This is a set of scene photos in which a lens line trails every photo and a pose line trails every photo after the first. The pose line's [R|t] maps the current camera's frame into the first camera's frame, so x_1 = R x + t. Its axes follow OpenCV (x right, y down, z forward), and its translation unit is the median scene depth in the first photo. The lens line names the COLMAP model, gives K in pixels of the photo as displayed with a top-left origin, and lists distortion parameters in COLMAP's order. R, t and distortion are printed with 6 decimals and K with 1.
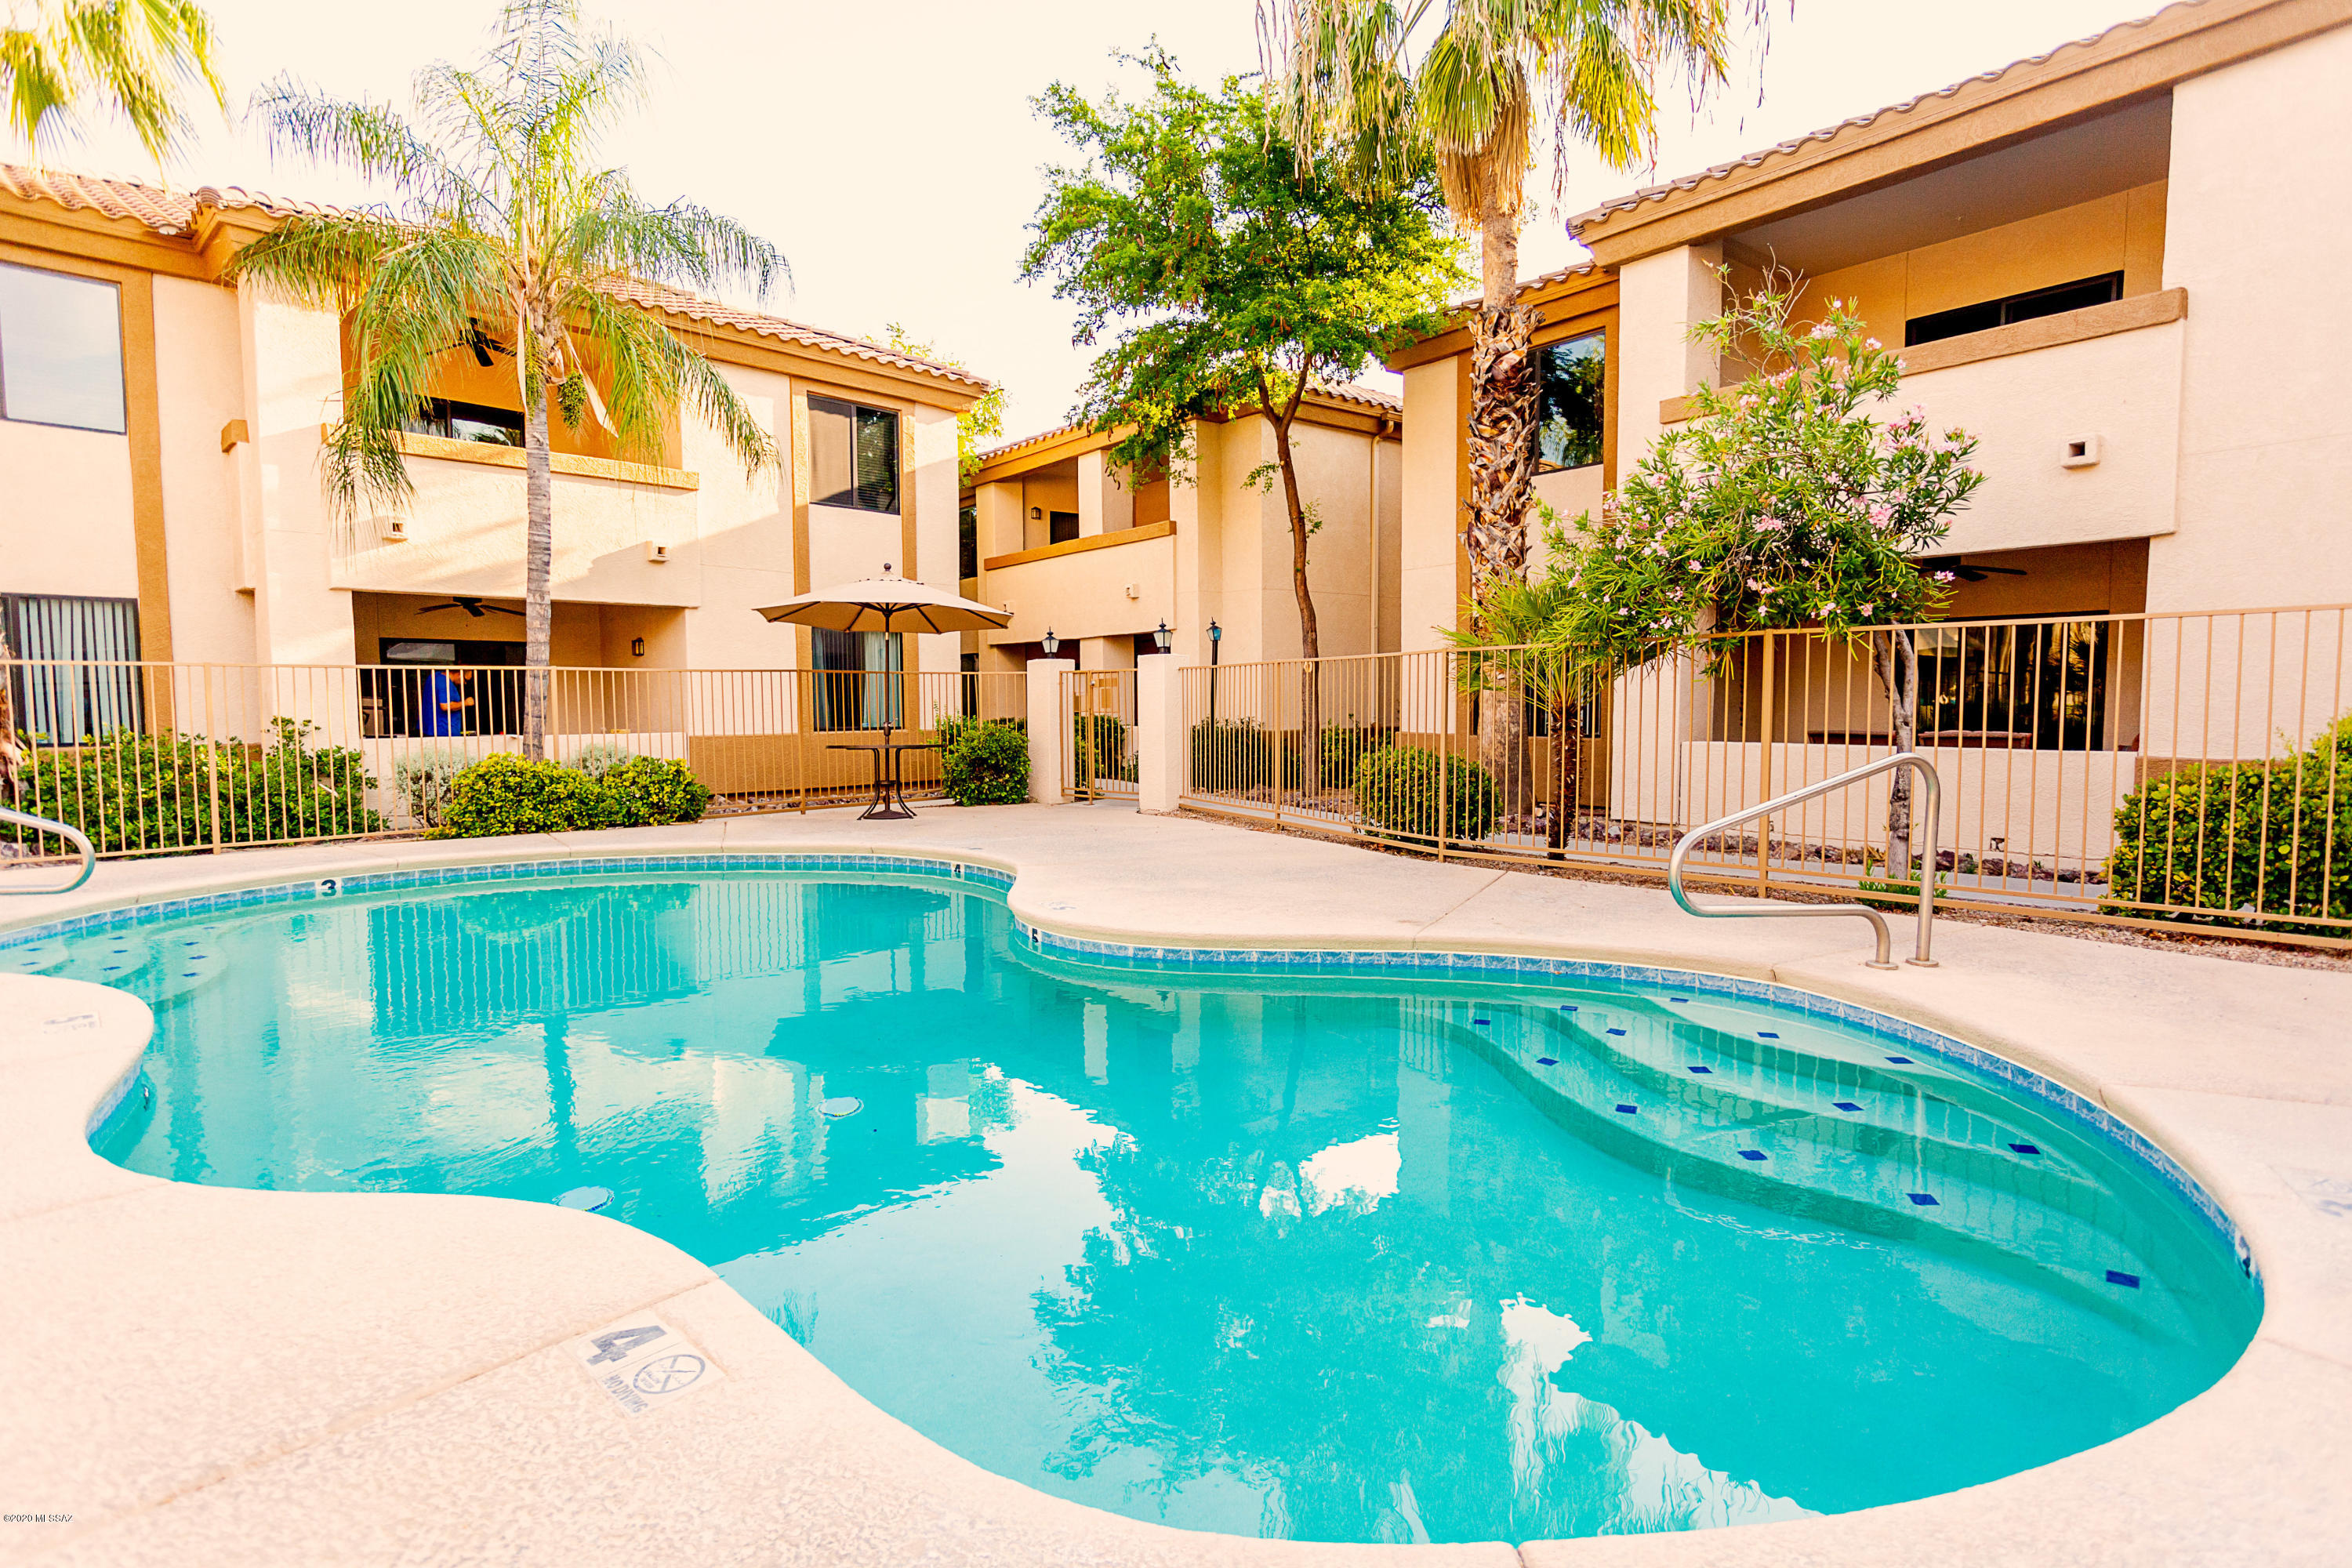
lens RADIAL K [[1216.1, 0, 1189.0], [0, 1216.1, 789.7], [0, 0, 1]] dist [-0.000081, 0.001998]
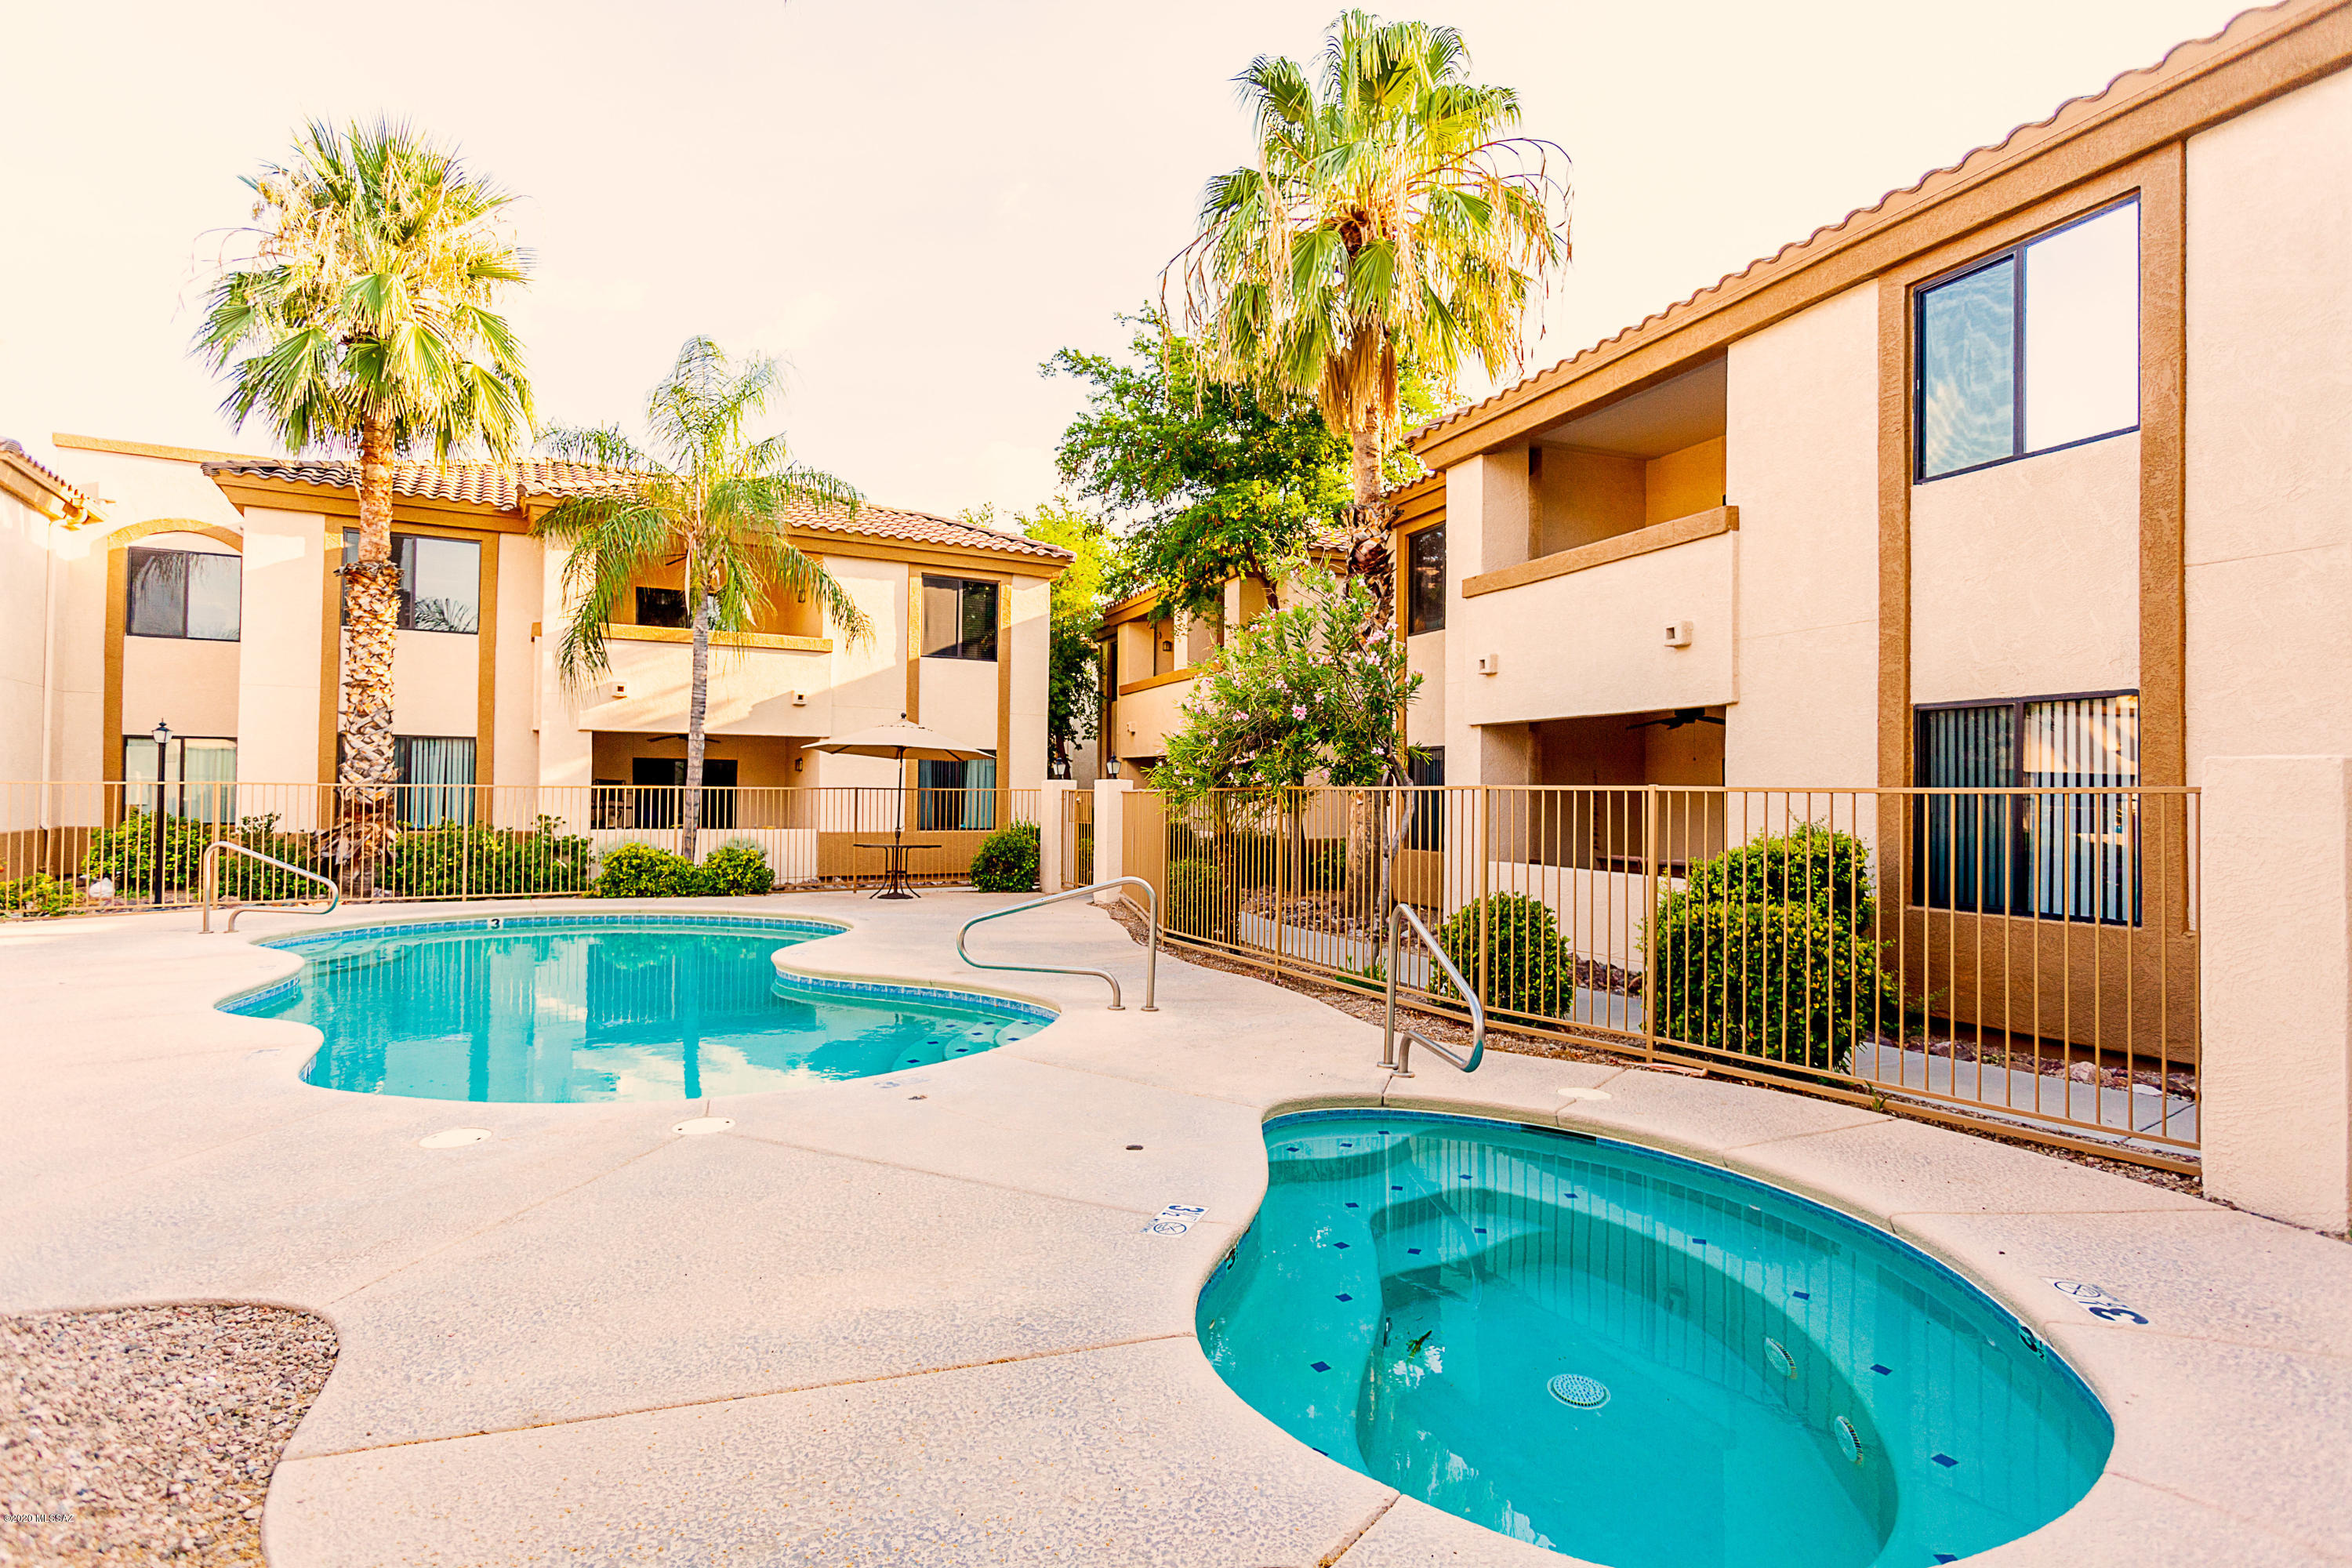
lens RADIAL K [[1216.1, 0, 1158.7], [0, 1216.1, 784.9], [0, 0, 1]] dist [-0.000081, 0.001998]
pose [[0.952787, 0.013980, -0.303317, 0.438099], [-0.037727, 0.996649, -0.072572, -0.014879], [0.301286, 0.080589, 0.950122, -0.212984]]
